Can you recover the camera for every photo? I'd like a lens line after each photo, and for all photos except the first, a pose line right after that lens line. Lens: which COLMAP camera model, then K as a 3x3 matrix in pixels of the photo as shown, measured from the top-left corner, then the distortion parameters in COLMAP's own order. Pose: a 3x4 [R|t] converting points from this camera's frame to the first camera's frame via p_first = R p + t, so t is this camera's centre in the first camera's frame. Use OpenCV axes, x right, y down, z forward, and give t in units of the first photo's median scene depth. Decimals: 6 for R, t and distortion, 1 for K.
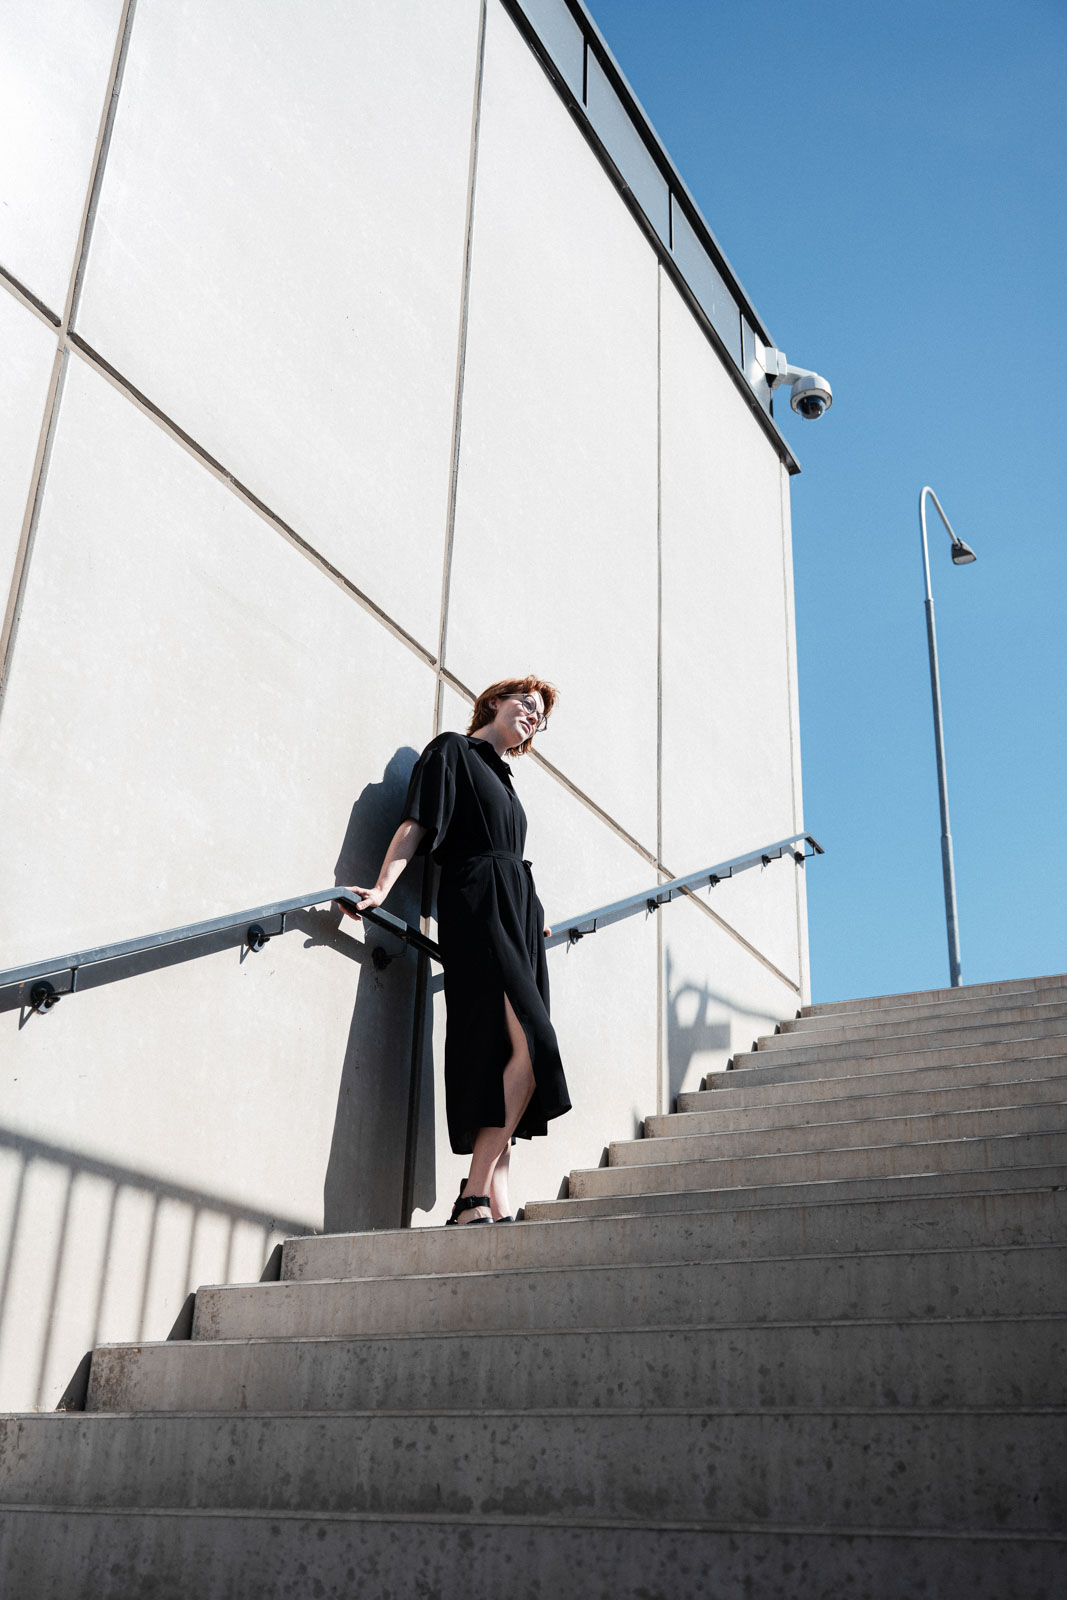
lens RADIAL K [[1570.3, 0, 527.8], [0, 1570.3, 843.2], [0, 0, 1]] dist [0.005416, -0.008695]
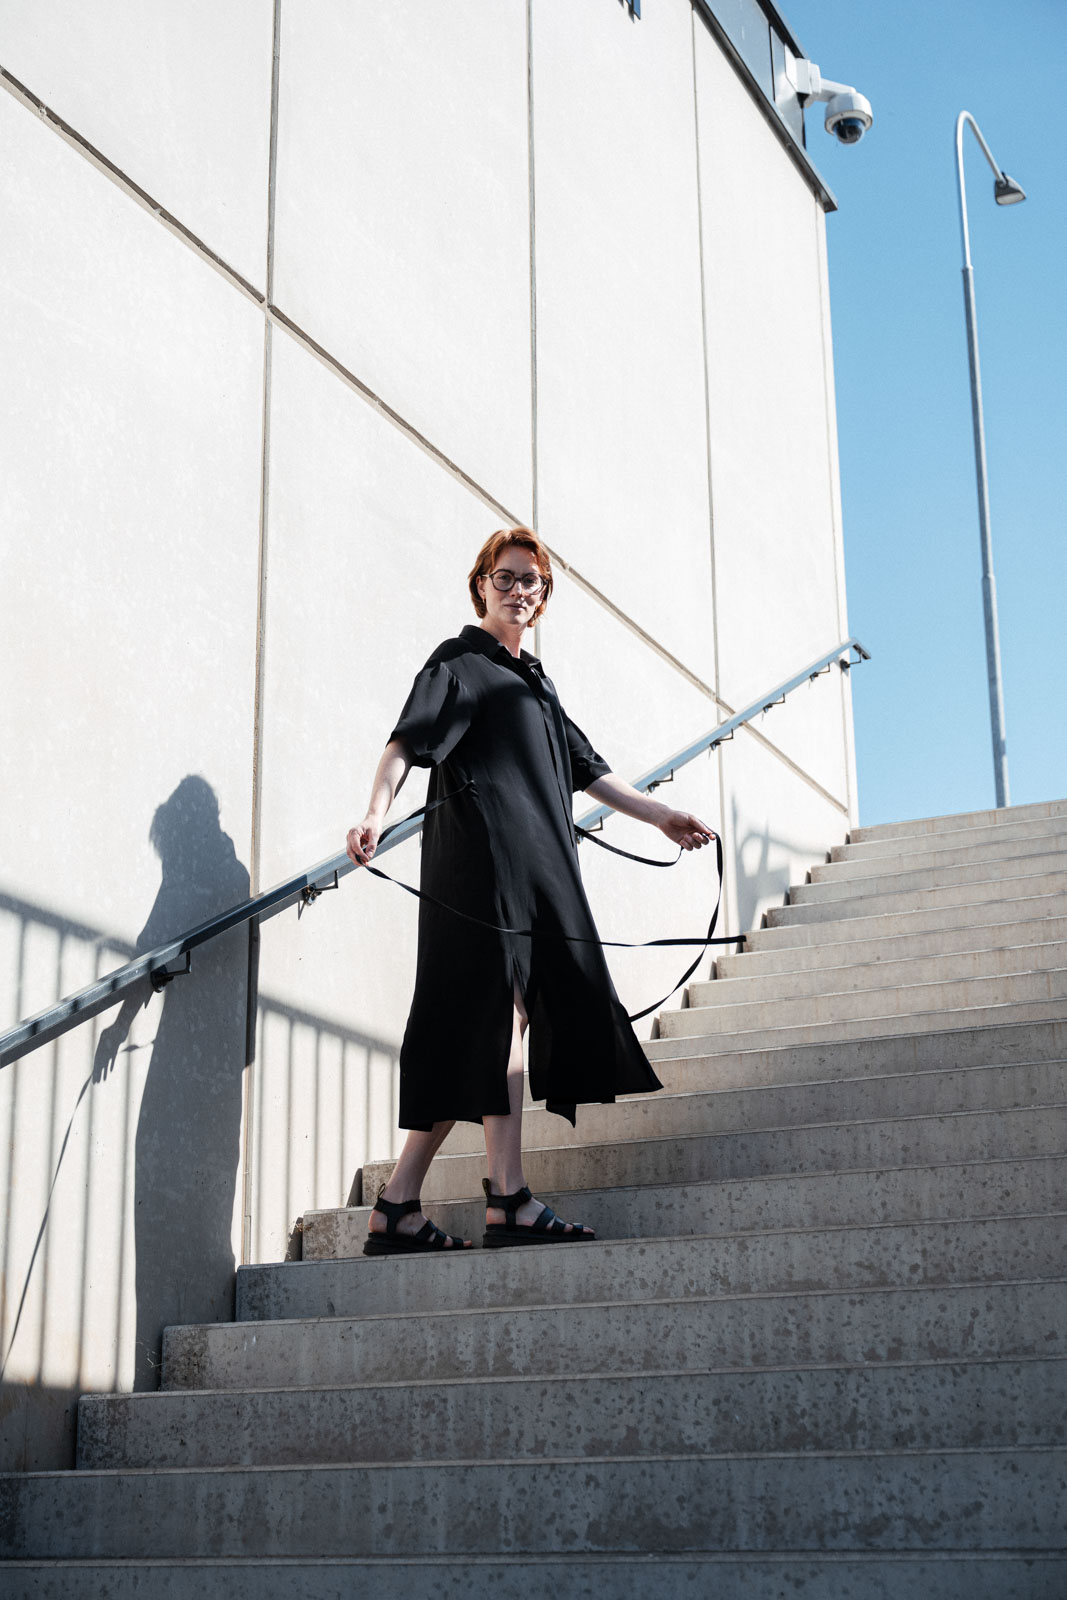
lens RADIAL K [[2397.1, 0, 533.5], [0, 2397.1, 800.0], [0, 0, 1]] dist [-0.005464, 0.046152]
pose [[0.996446, -0.027130, 0.079747, -0.284308], [0.017205, 0.992307, 0.122602, -0.204513], [-0.082459, -0.120794, 0.989247, -0.882713]]
